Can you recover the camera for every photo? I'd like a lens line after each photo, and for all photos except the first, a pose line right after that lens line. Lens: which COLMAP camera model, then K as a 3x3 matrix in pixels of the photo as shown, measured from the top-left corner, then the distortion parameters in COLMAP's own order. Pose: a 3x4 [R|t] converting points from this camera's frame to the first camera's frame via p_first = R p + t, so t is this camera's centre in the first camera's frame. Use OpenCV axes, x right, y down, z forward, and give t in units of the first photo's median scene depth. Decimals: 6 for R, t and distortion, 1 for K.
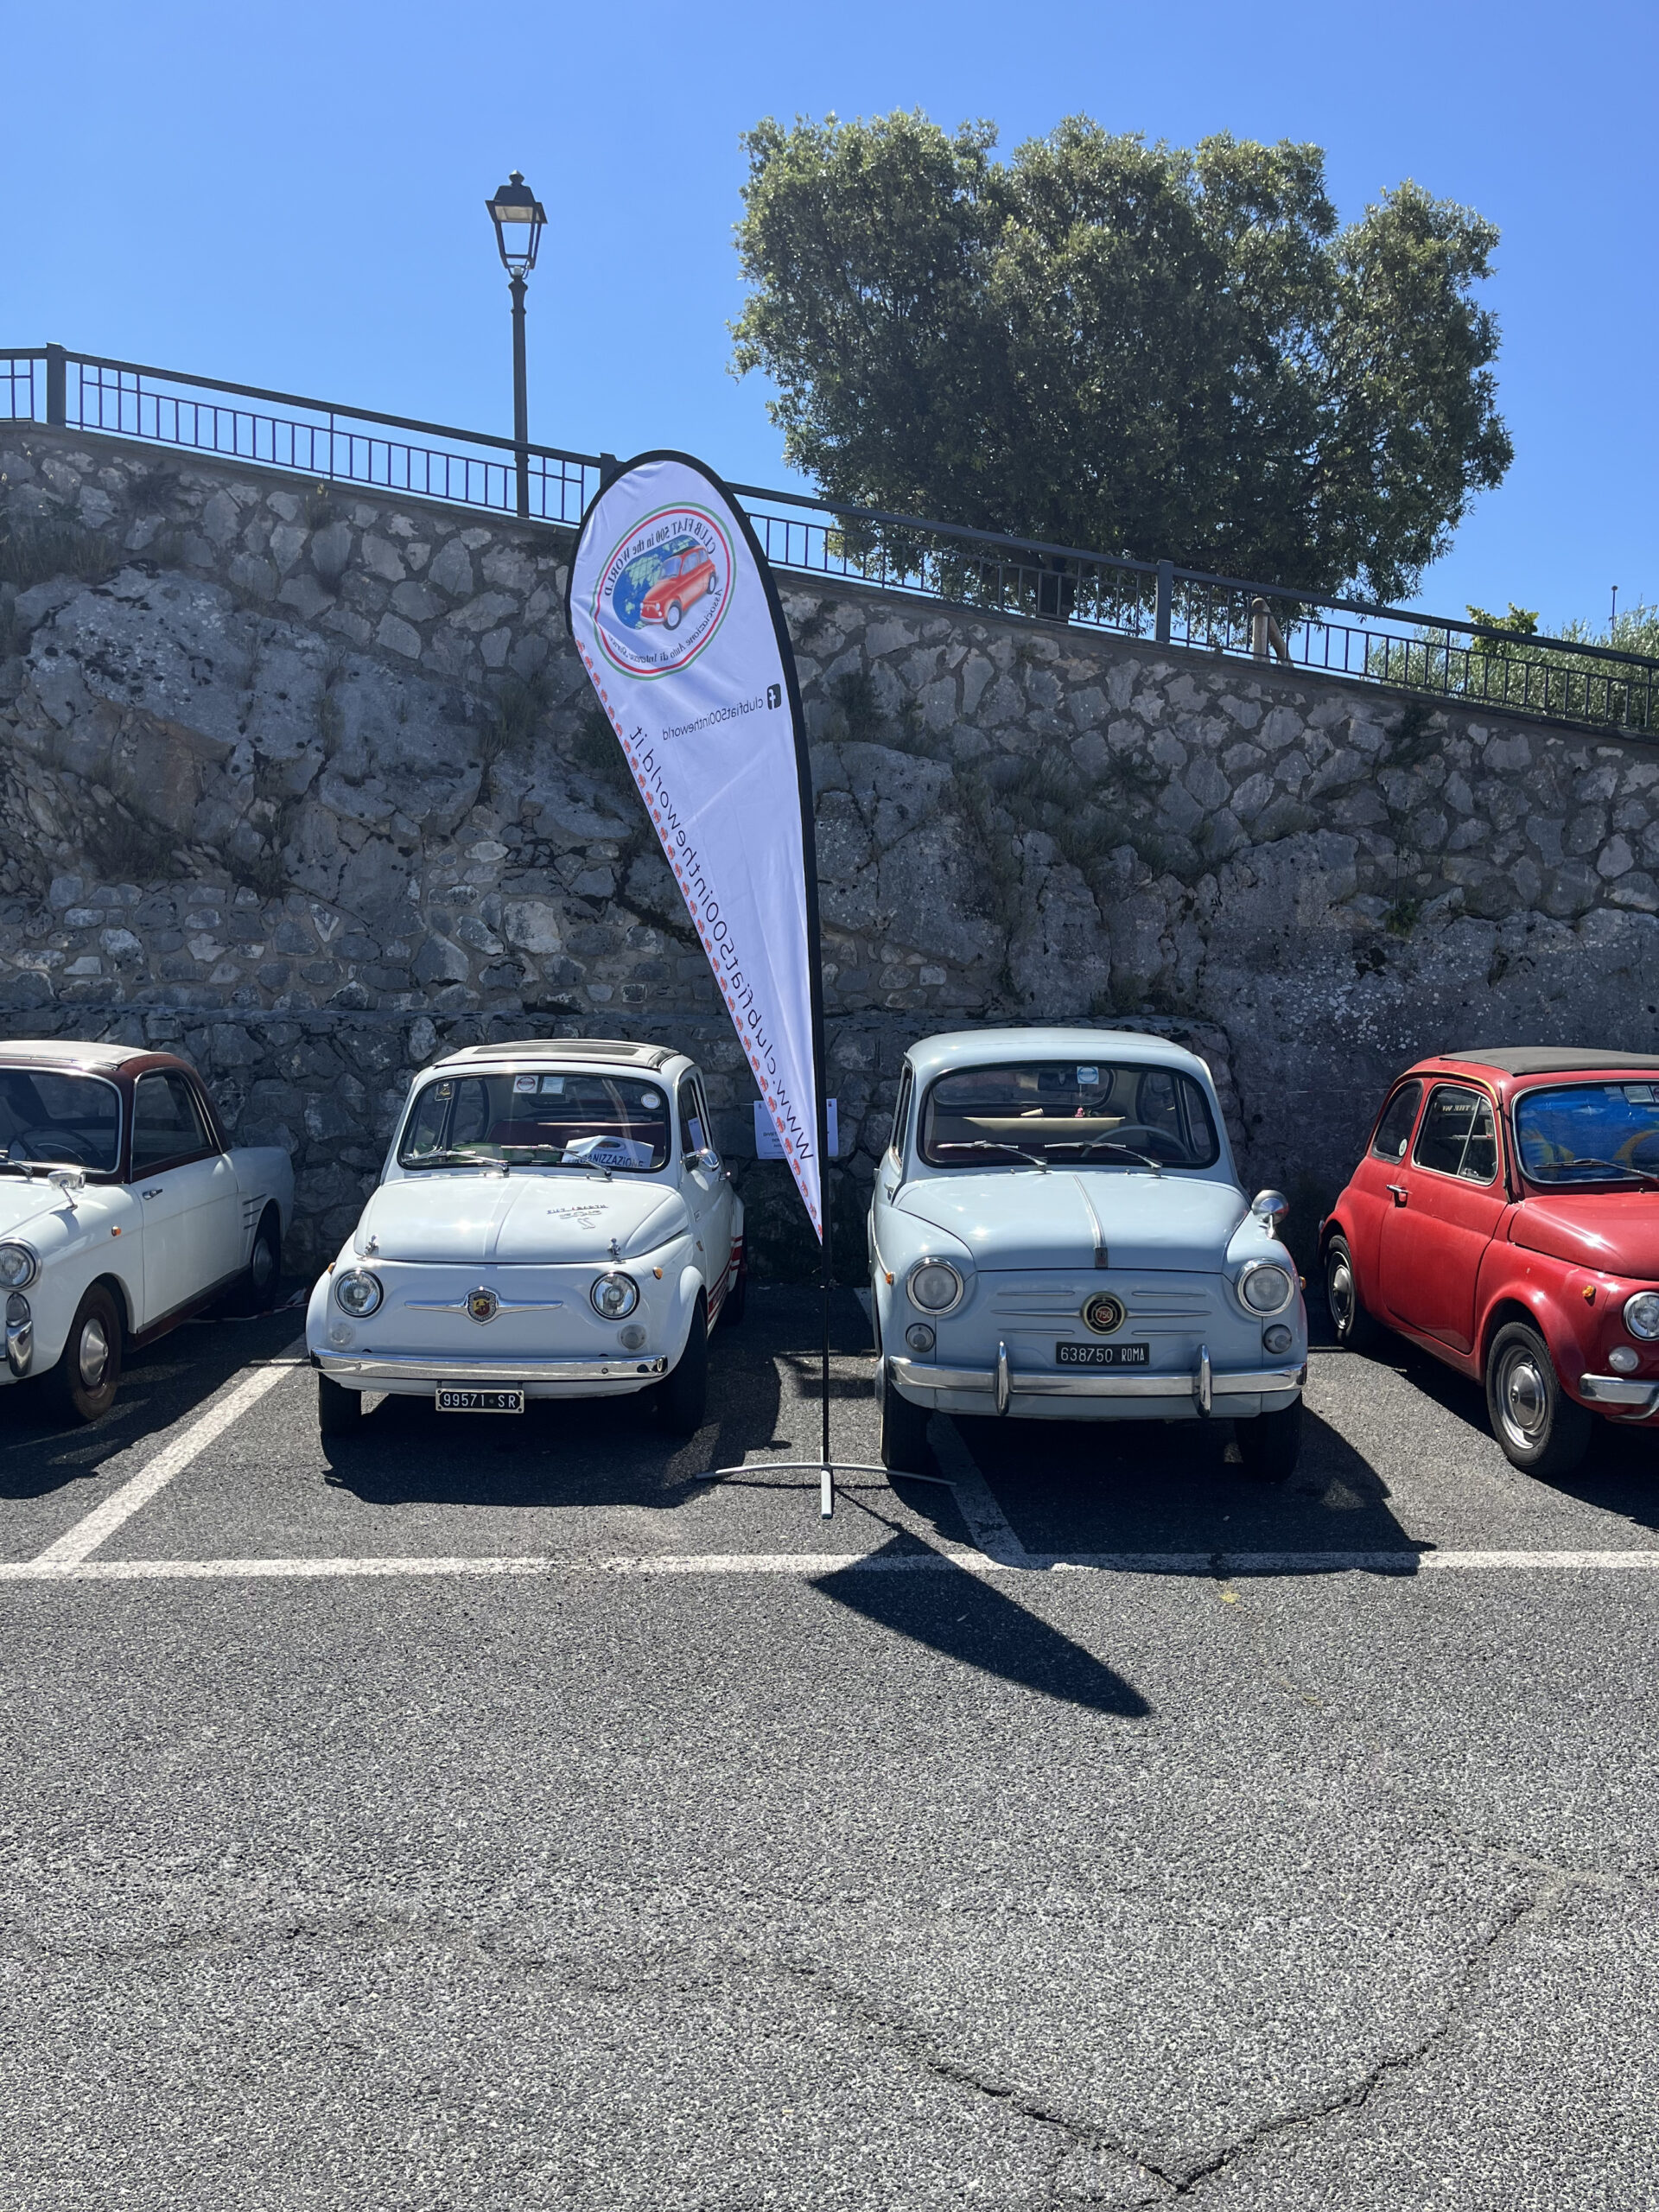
lens RADIAL K [[1695.5, 0, 851.1], [0, 1695.5, 1105.1], [0, 0, 1]] dist [0.051645, -0.066306]
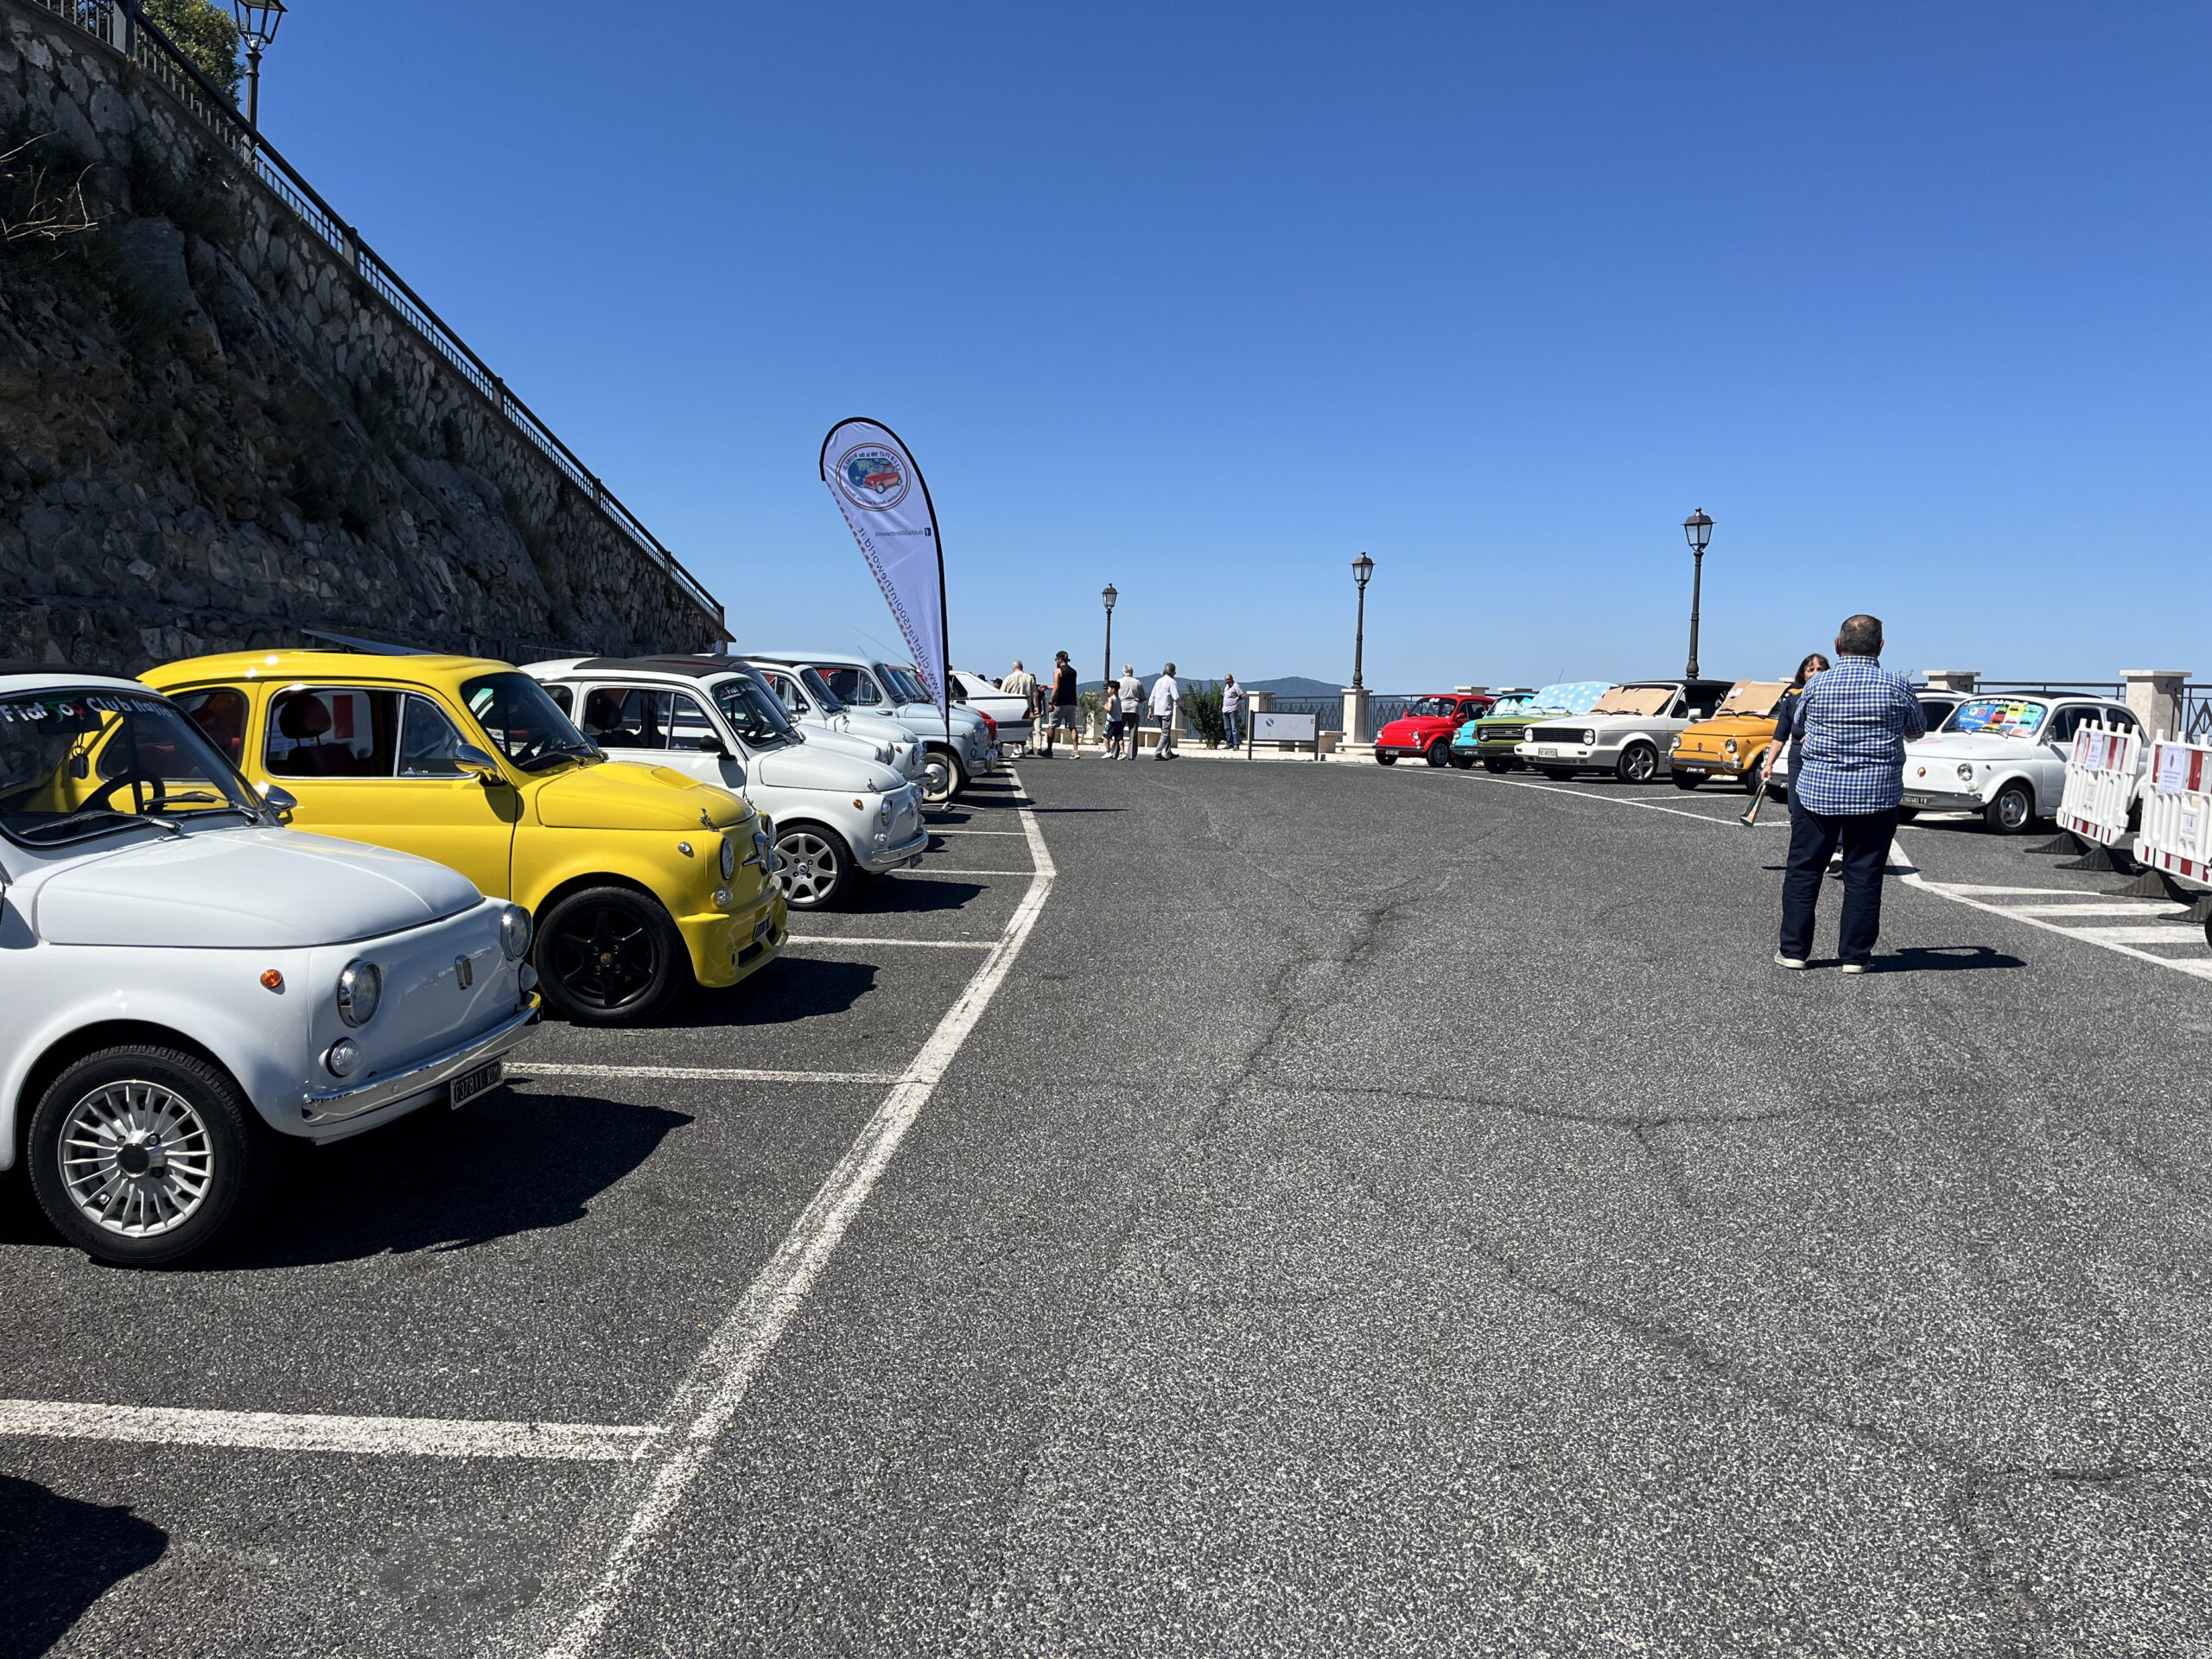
lens RADIAL K [[1695.5, 0, 1125.0], [0, 1695.5, 811.3], [0, 0, 1]] dist [0.051645, -0.066306]
pose [[-0.043037, -0.088170, 0.995175, -1.636641], [0.033726, 0.995402, 0.089649, -0.013795], [-0.998504, 0.037421, -0.039866, 0.459876]]
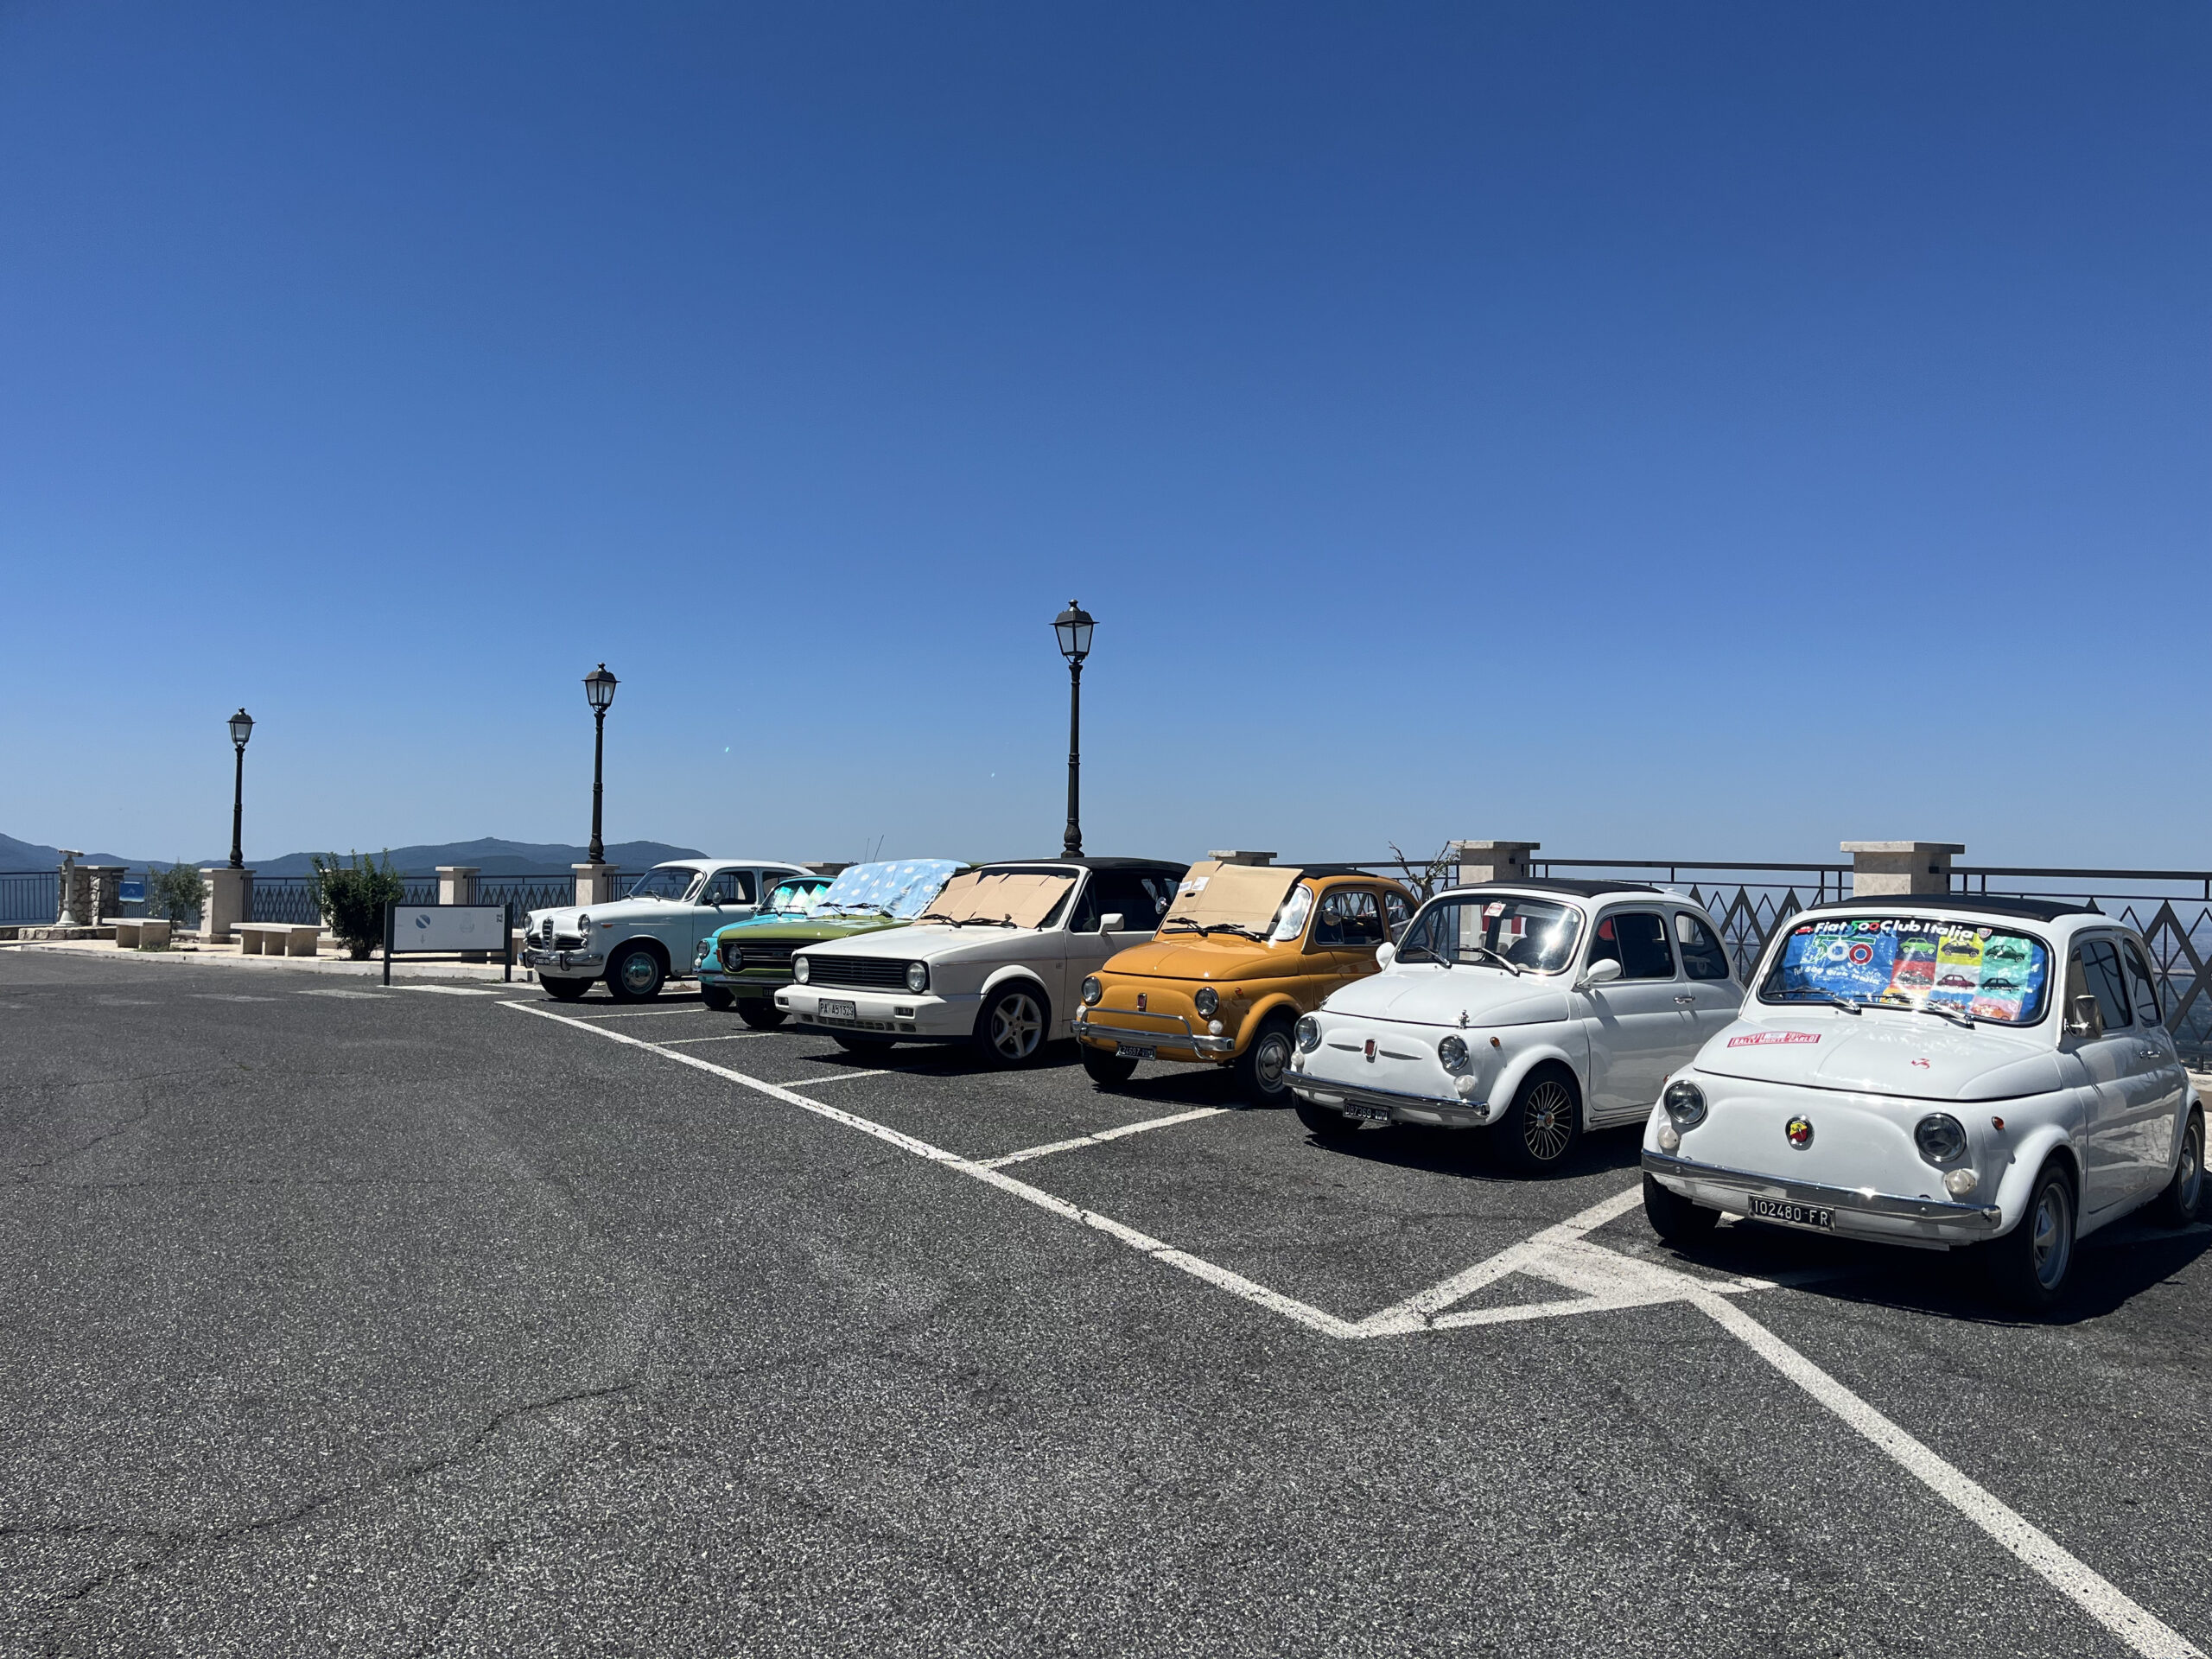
lens RADIAL K [[1695.5, 0, 1099.8], [0, 1695.5, 834.5], [0, 0, 1]] dist [0.051645, -0.066306]
pose [[-0.394222, -0.005672, 0.918998, -1.268354], [0.028905, 0.999410, 0.018568, -0.008729], [-0.918560, 0.033883, -0.393826, 0.338176]]
